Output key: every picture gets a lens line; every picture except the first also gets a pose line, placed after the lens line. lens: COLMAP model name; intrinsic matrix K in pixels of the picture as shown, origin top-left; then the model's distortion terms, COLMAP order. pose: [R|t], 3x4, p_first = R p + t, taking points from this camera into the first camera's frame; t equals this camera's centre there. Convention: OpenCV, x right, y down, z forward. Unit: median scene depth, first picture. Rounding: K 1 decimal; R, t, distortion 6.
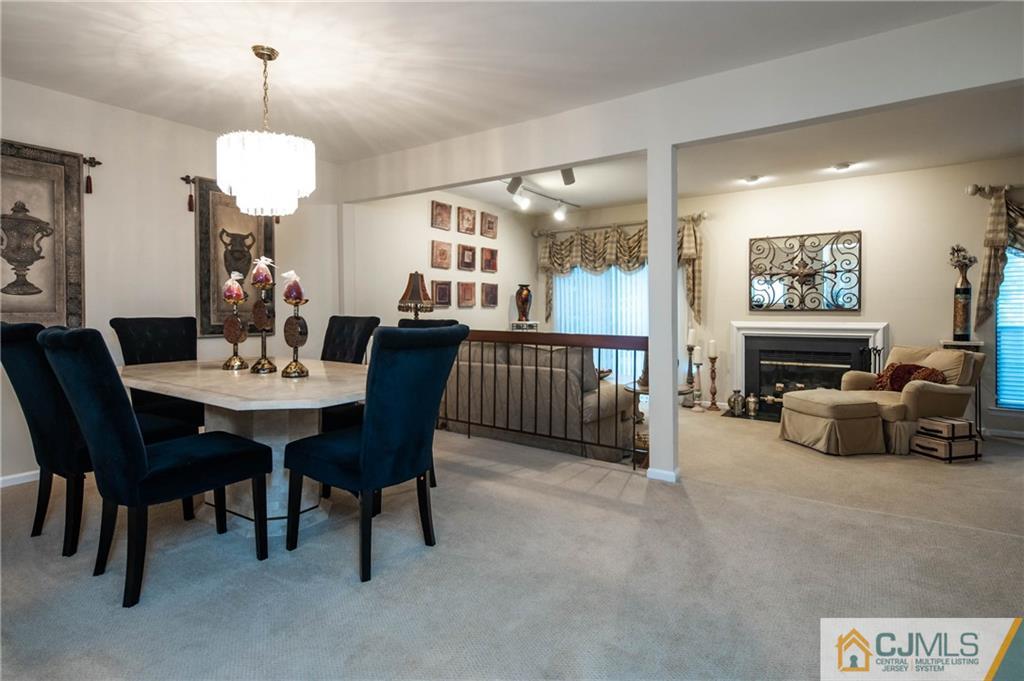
lens RADIAL K [[504.0, 0, 524.6], [0, 504.0, 312.9], [0, 0, 1]] dist [0.009896, -0.008262]
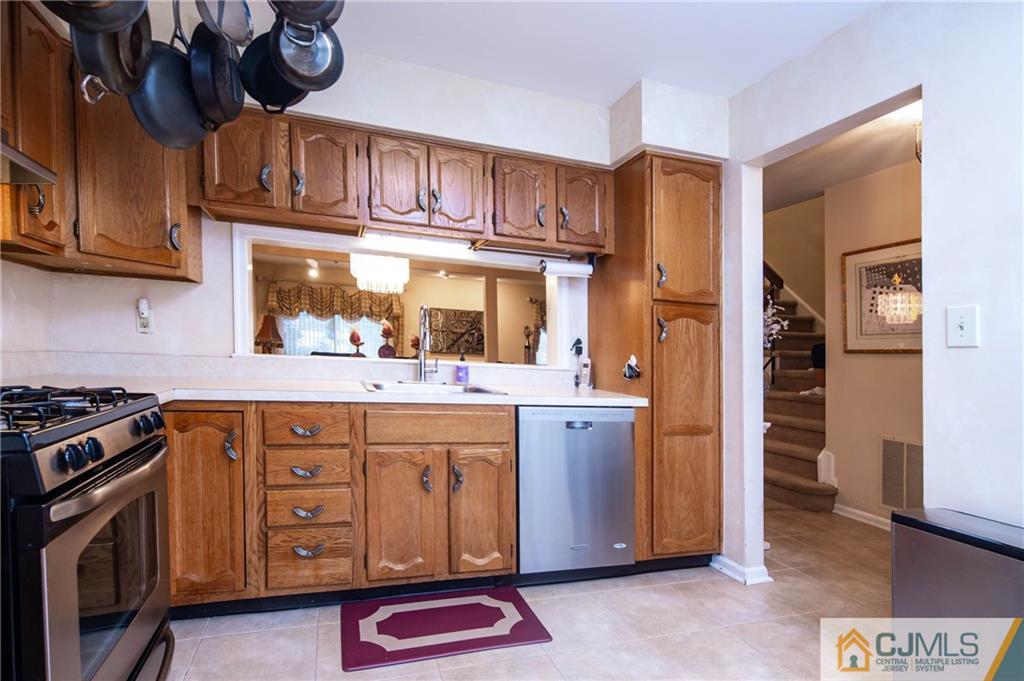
lens RADIAL K [[504.0, 0, 497.4], [0, 504.0, 371.1], [0, 0, 1]] dist [0.009896, -0.008262]
pose [[0.612529, 0.003586, 0.790440, -0.773985], [-0.033104, 0.999229, 0.021120, 0.015422], [-0.789754, -0.039104, 0.612175, -0.180440]]
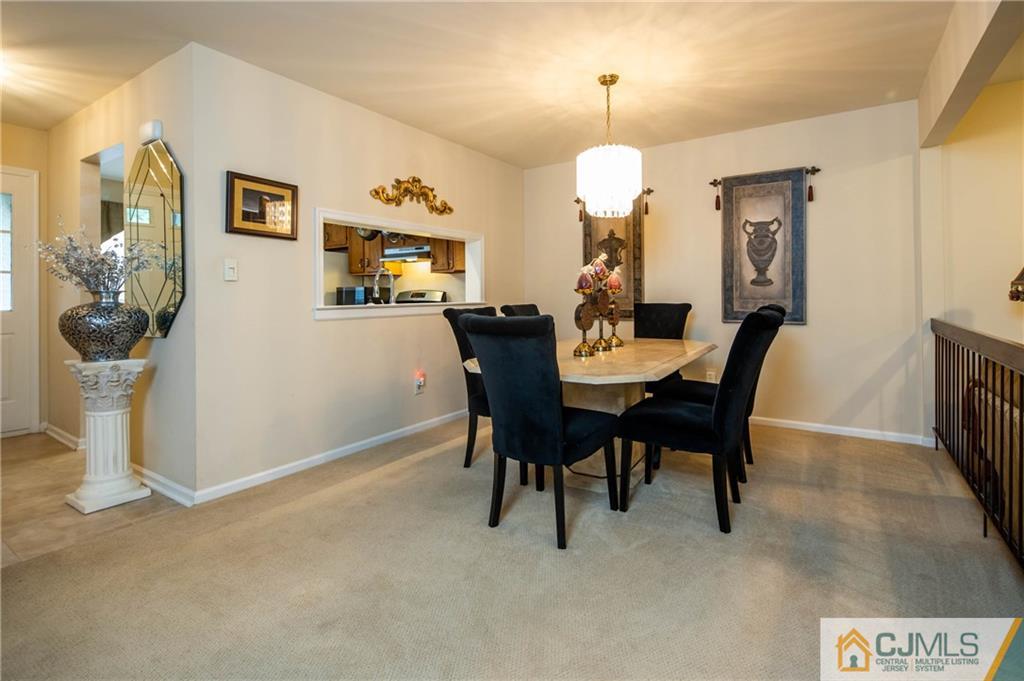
lens RADIAL K [[504.0, 0, 509.5], [0, 504.0, 297.3], [0, 0, 1]] dist [0.009896, -0.008262]
pose [[0.002327, 0.000161, -0.999997, 0.320895], [-0.004886, 0.999988, 0.000149, -0.003143], [0.999985, 0.004886, 0.002328, 0.371004]]
